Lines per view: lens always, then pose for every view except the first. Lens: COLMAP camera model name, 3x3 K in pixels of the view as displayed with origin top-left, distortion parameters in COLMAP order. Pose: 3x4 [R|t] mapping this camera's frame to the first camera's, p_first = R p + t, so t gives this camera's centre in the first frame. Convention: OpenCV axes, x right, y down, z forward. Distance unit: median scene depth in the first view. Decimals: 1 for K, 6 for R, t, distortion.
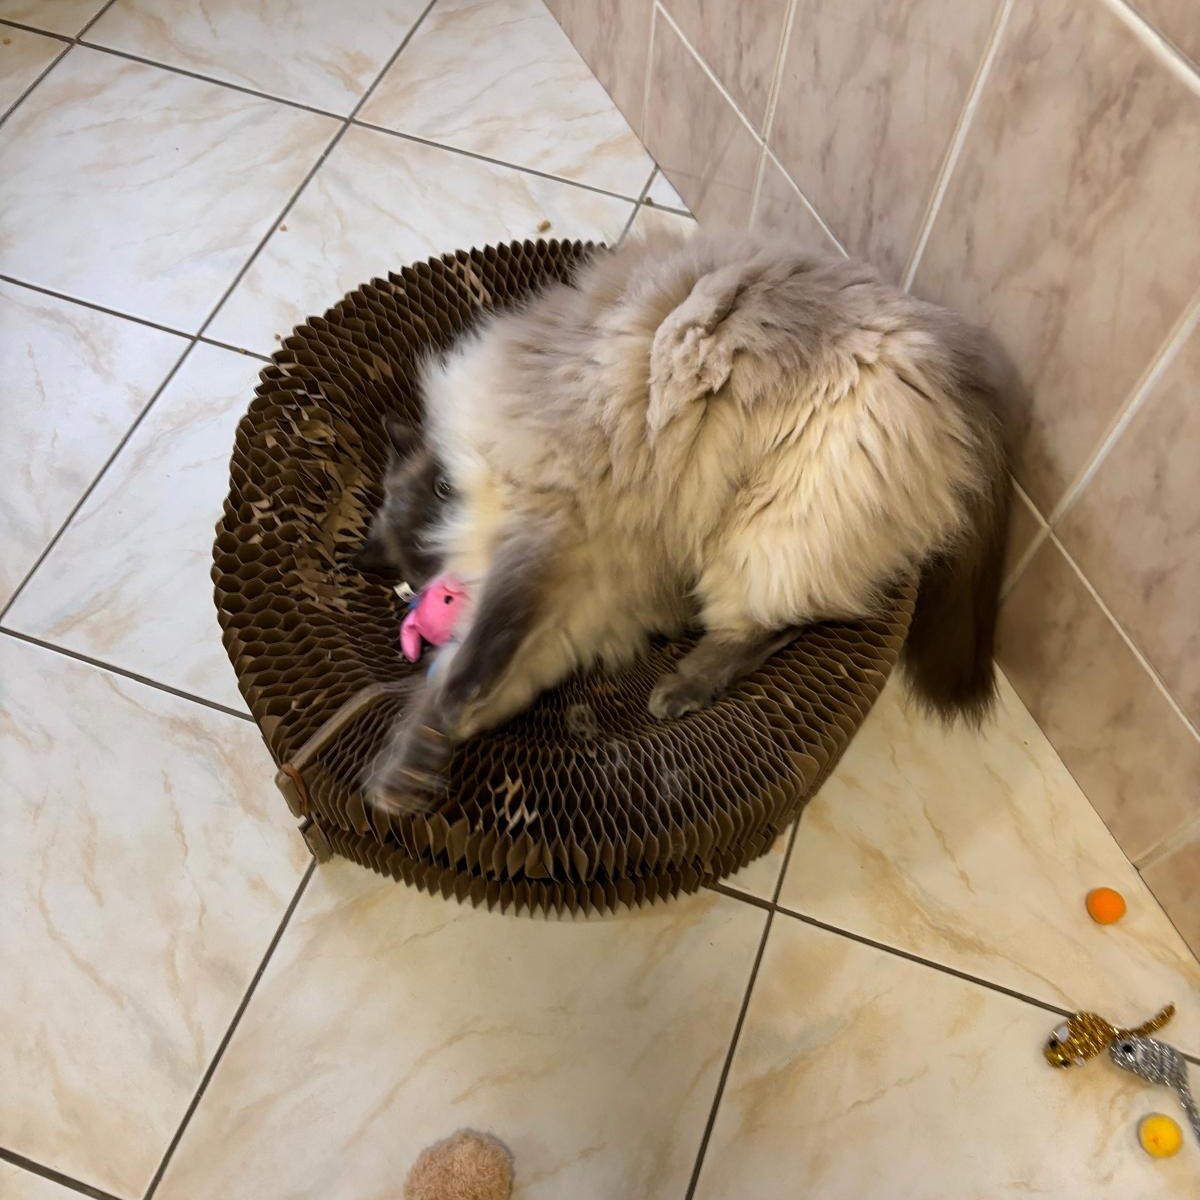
lens RADIAL K [[1238.7, 0, 599.7], [0, 1238.7, 599.2], [0, 0, 1]] dist [0.512006, -0.516397]
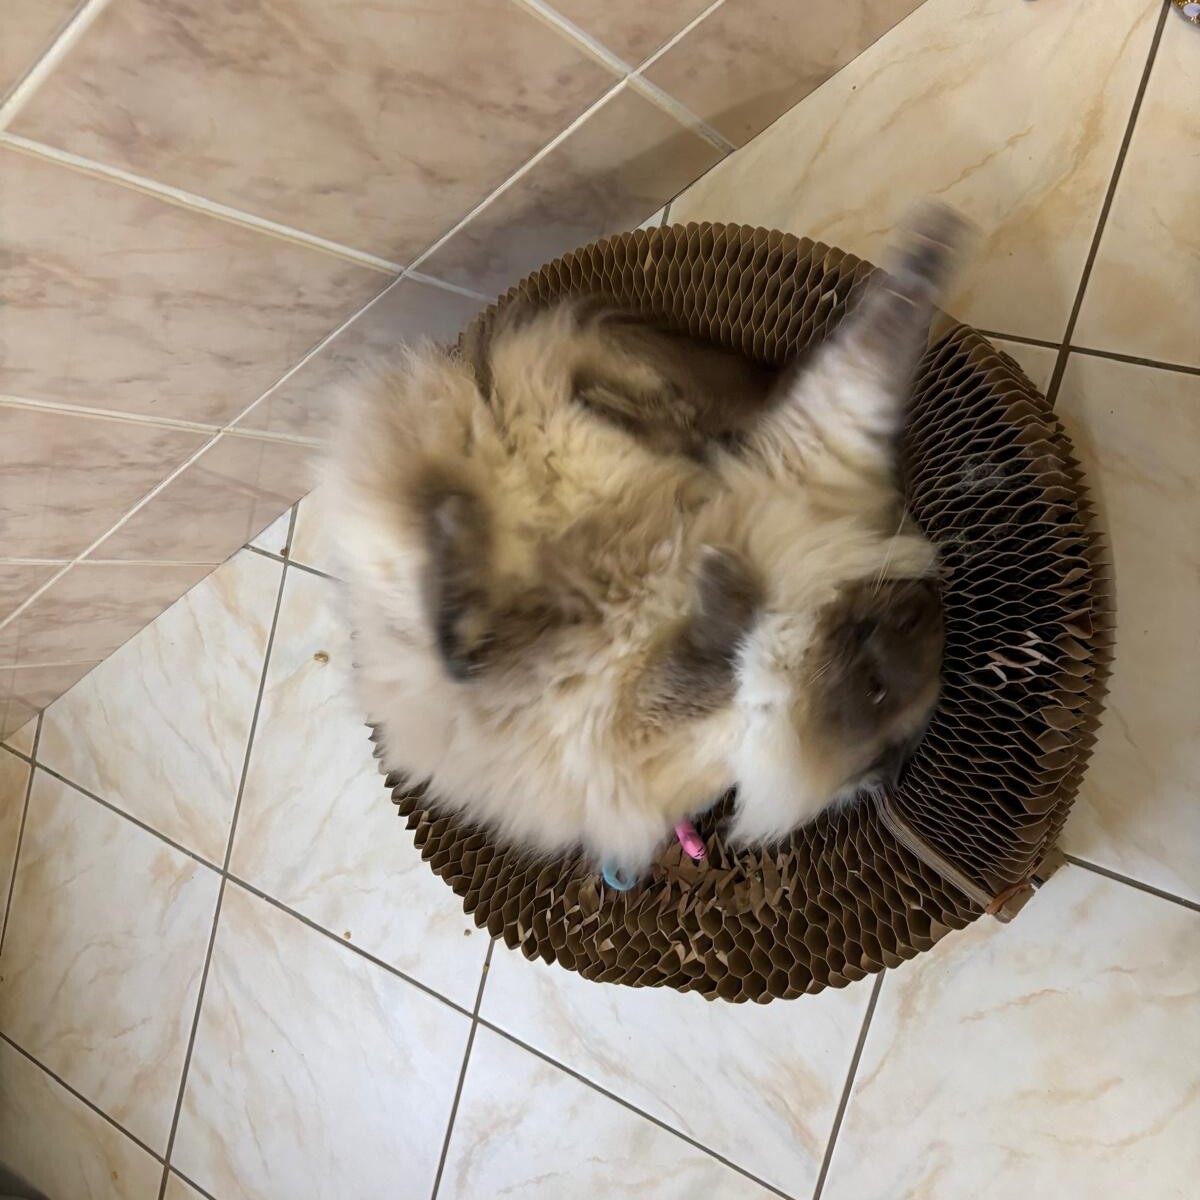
lens RADIAL K [[1198.7, 0, 600.1], [0, 1198.7, 600.2], [0, 0, 1]] dist [0.404951, -0.334889]
pose [[-0.080423, -0.995693, -0.046116, 0.030224], [0.995859, -0.082232, 0.038774, -0.143479], [-0.042399, -0.042807, 0.998183, 0.134869]]
